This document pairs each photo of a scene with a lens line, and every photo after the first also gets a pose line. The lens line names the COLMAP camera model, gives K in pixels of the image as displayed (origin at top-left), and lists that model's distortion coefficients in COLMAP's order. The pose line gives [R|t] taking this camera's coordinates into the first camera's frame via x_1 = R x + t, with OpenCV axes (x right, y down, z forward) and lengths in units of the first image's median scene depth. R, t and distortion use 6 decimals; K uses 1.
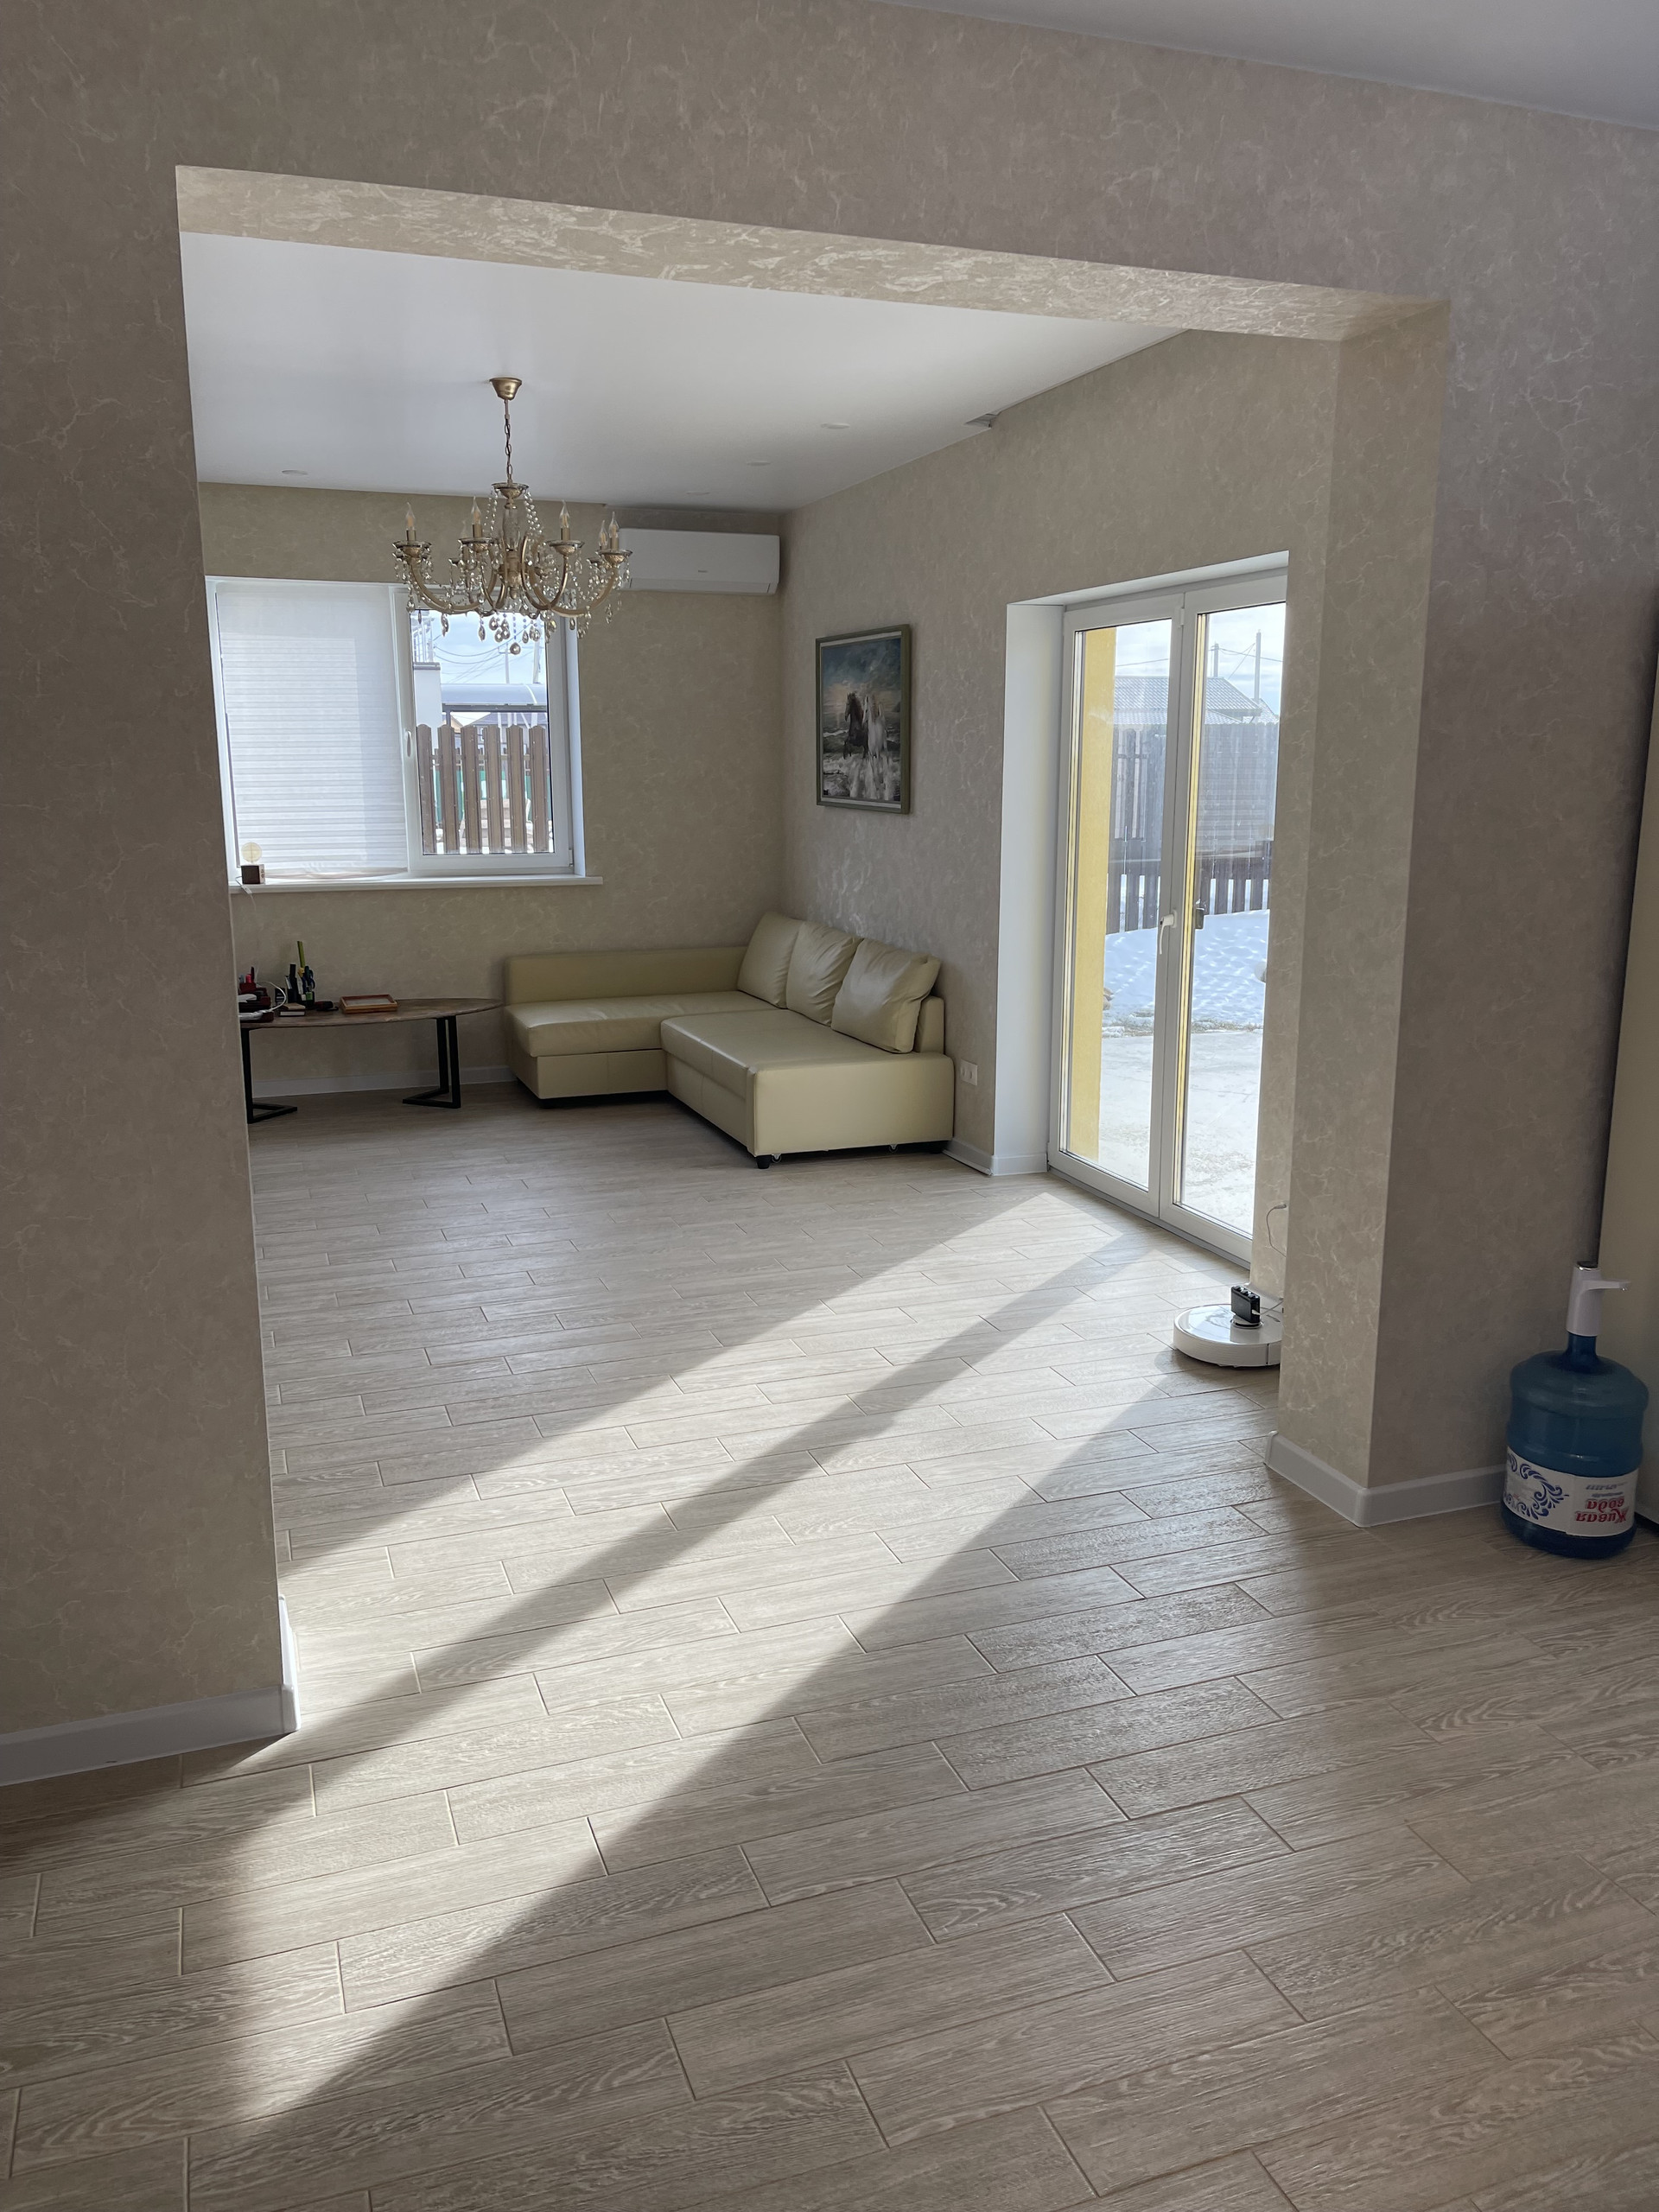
lens RADIAL K [[1657.6, 0, 813.7], [0, 1657.6, 1094.2], [0, 0, 1]] dist [0.064733, -0.088938]
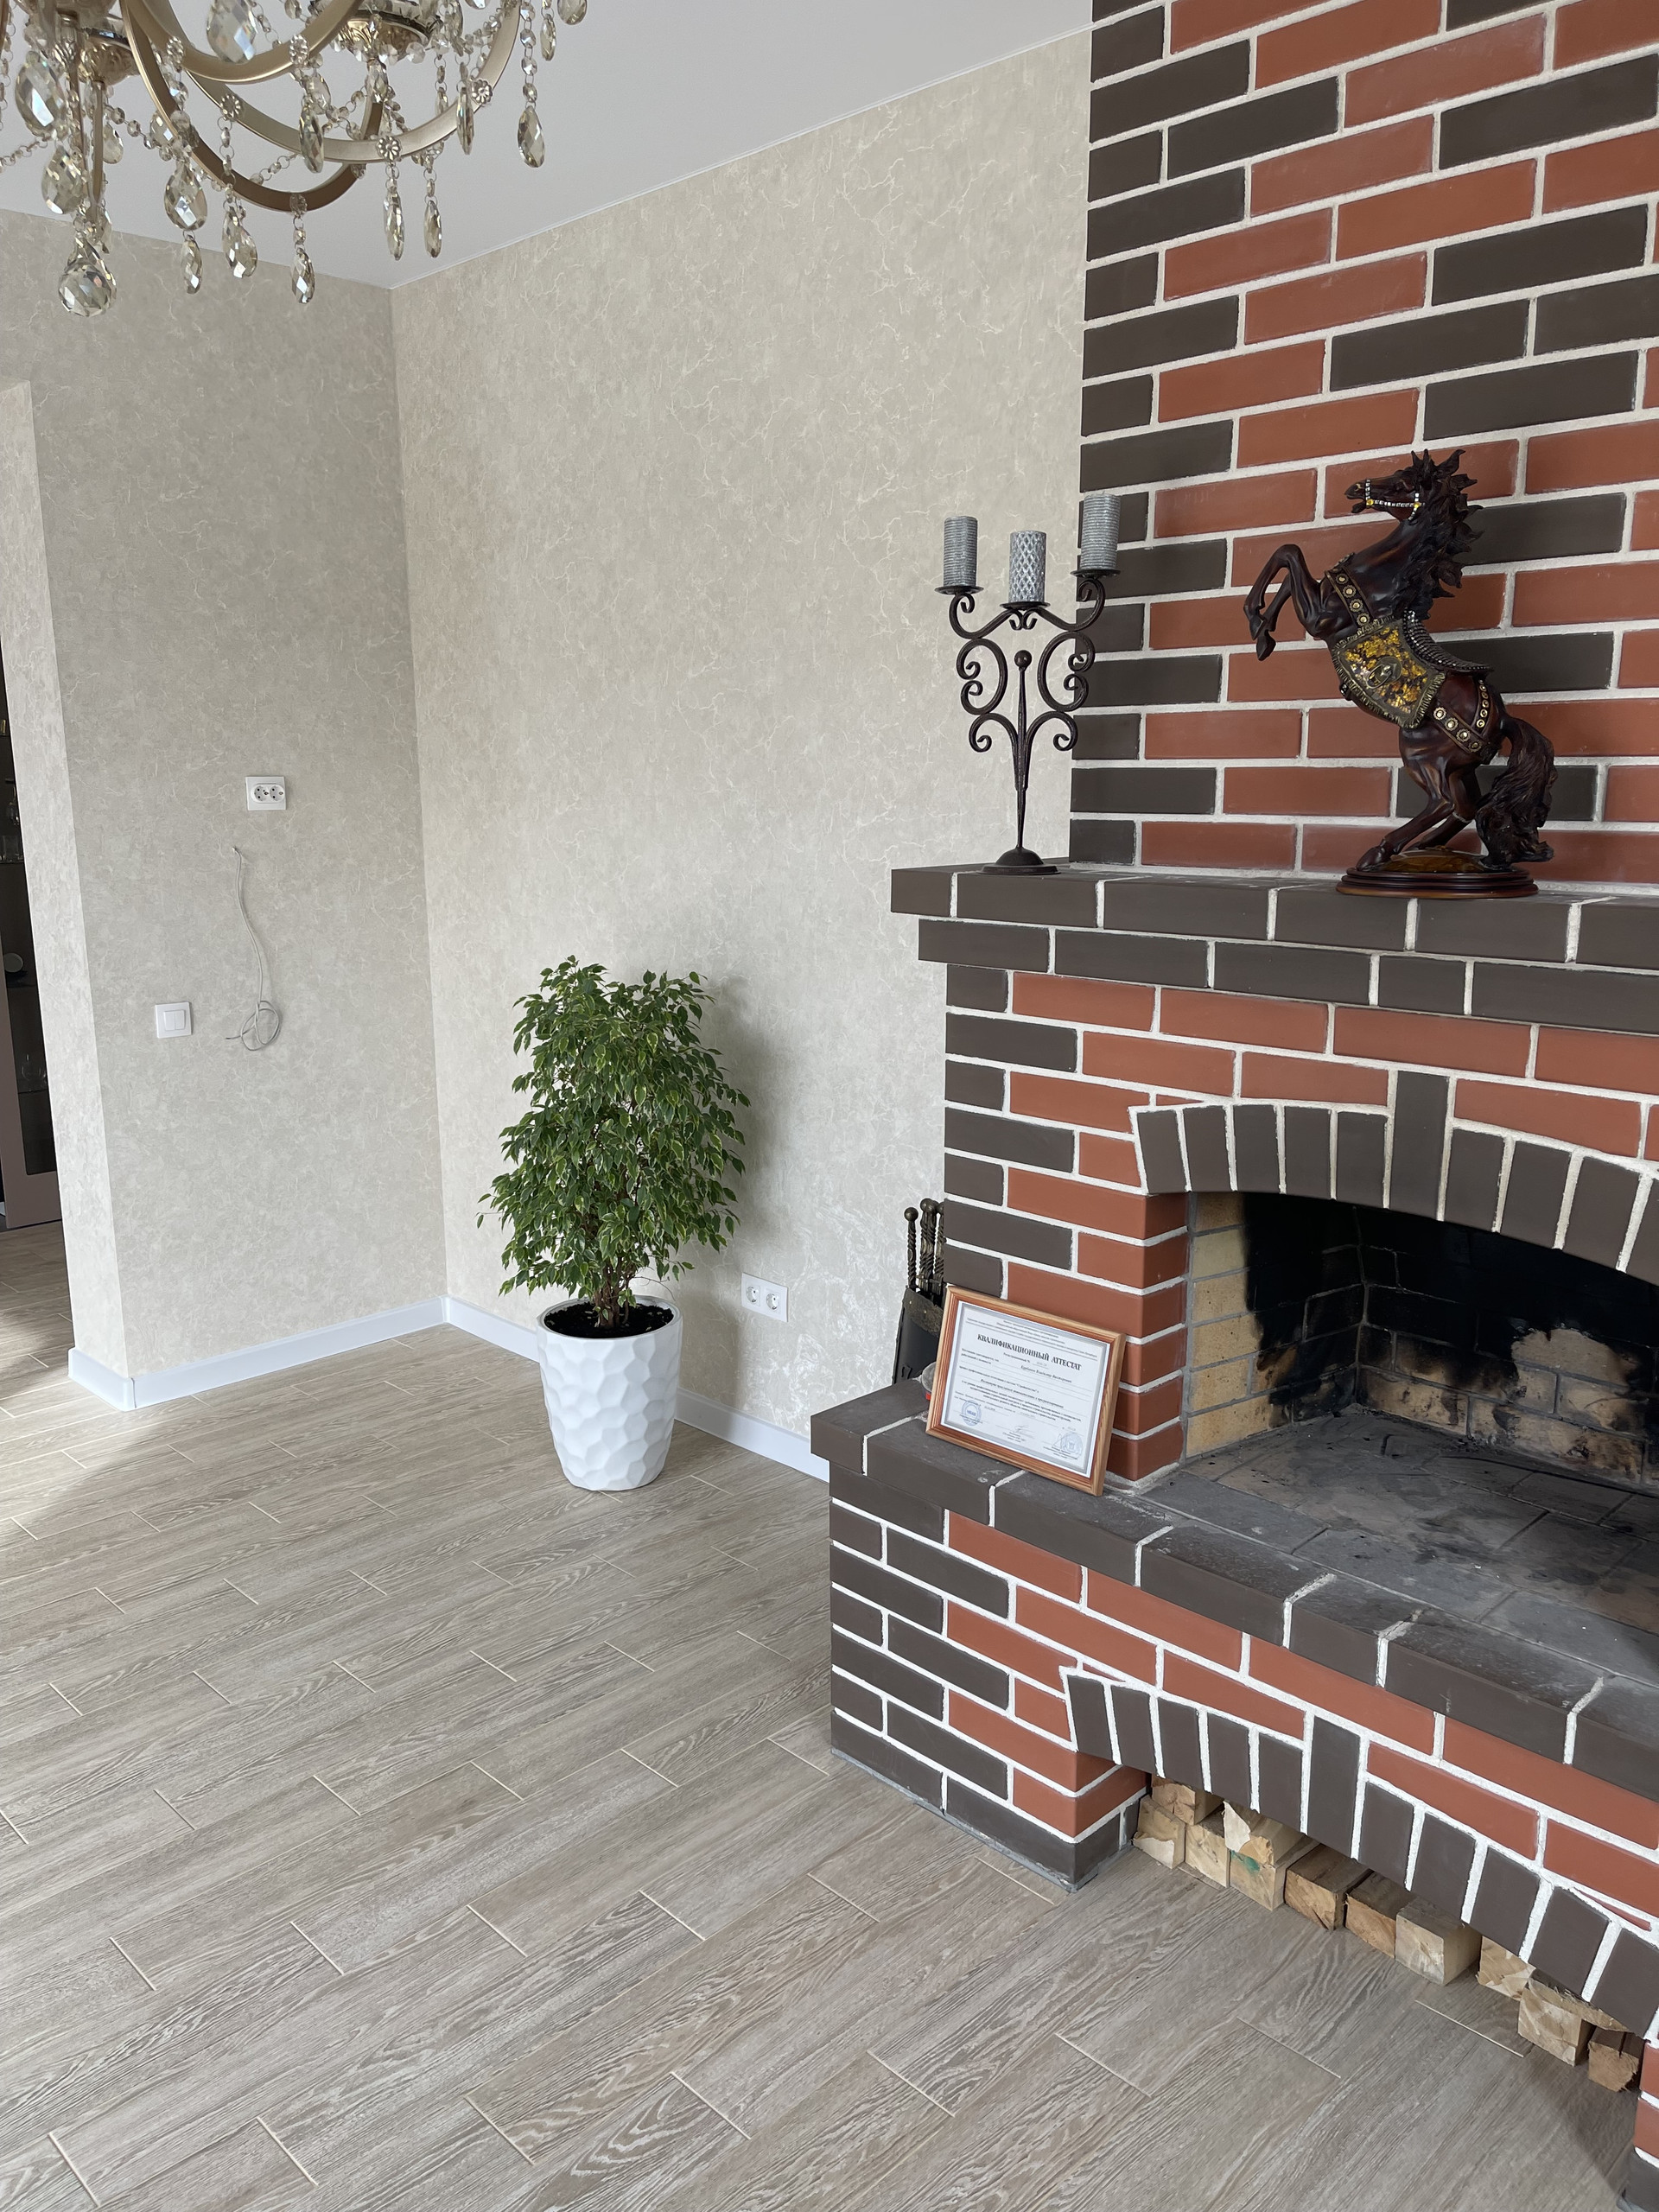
lens RADIAL K [[1657.6, 0, 821.8], [0, 1657.6, 1119.5], [0, 0, 1]] dist [0.064733, -0.088938]
pose [[-0.907129, 0.092960, -0.410458, -0.150261], [-0.078921, 0.920423, 0.382875, -0.232140], [0.413387, 0.379711, -0.827605, 1.159100]]
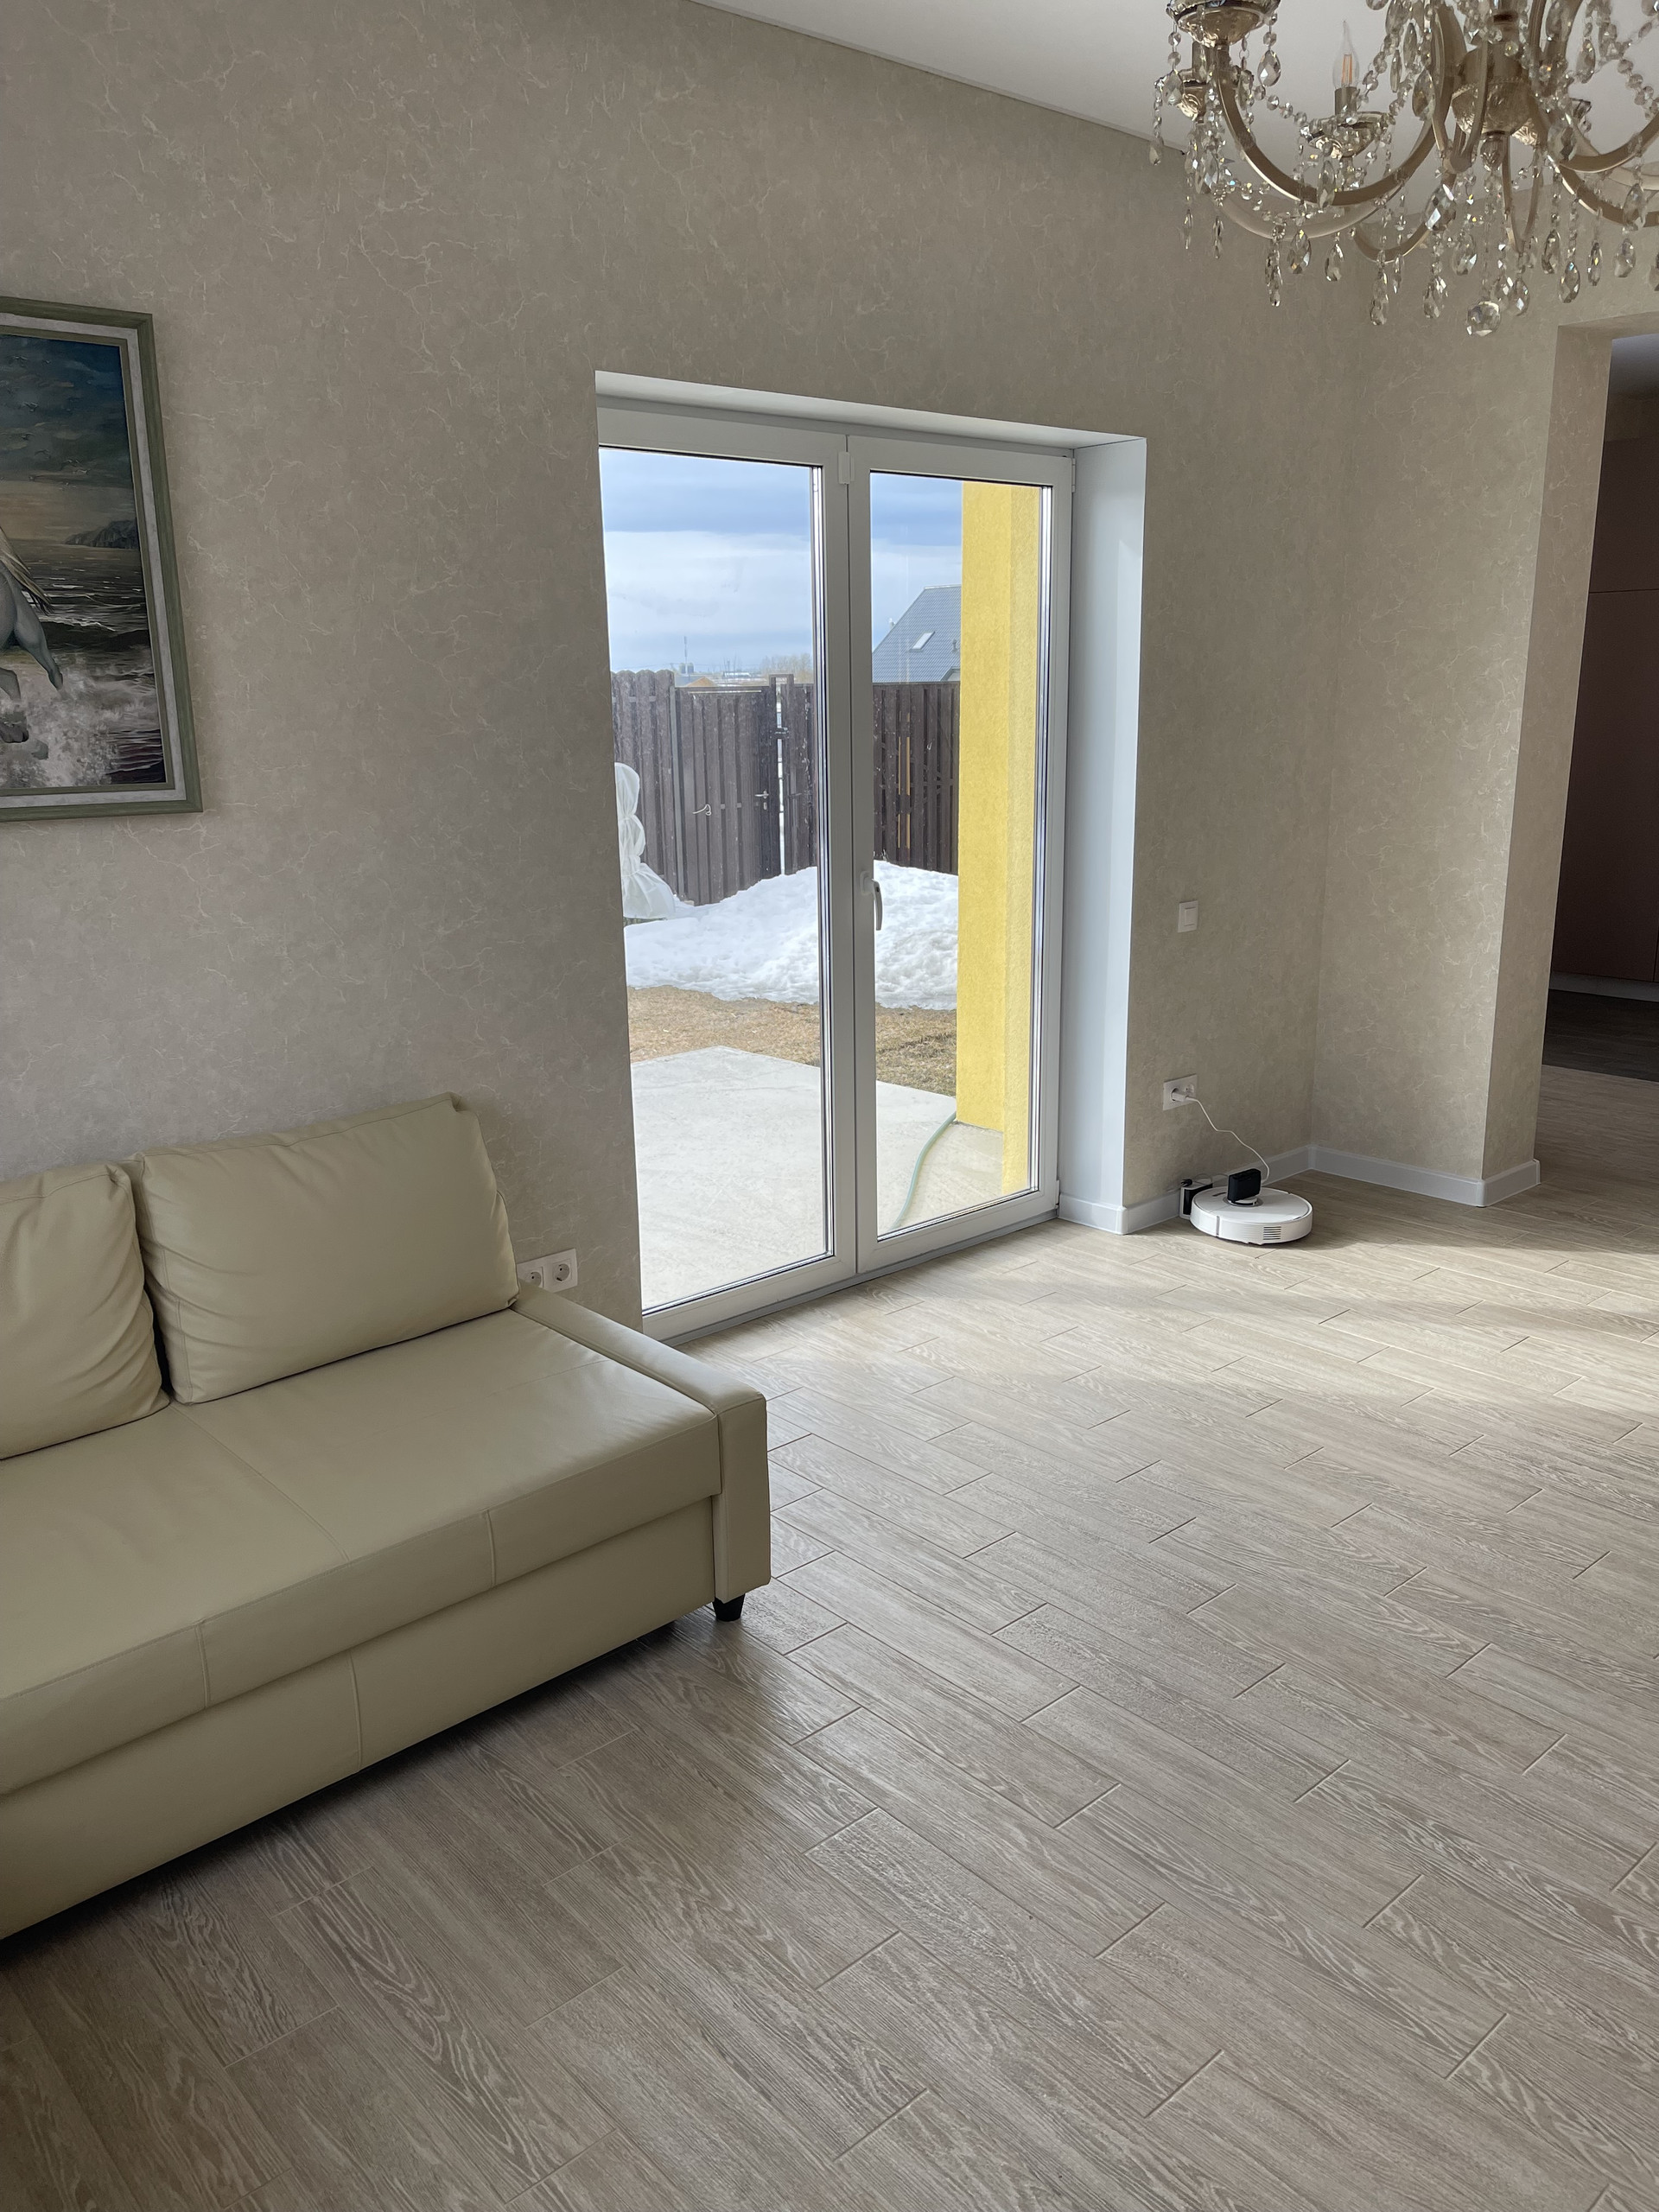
lens RADIAL K [[1676.2, 0, 830.8], [0, 1676.2, 1104.0], [0, 0, 1]] dist [0.049950, -0.011939]
pose [[-0.374048, -0.225344, 0.899616, -0.442938], [0.200272, 0.927516, 0.315603, -0.232165], [-0.905527, 0.298219, -0.301805, 1.160067]]
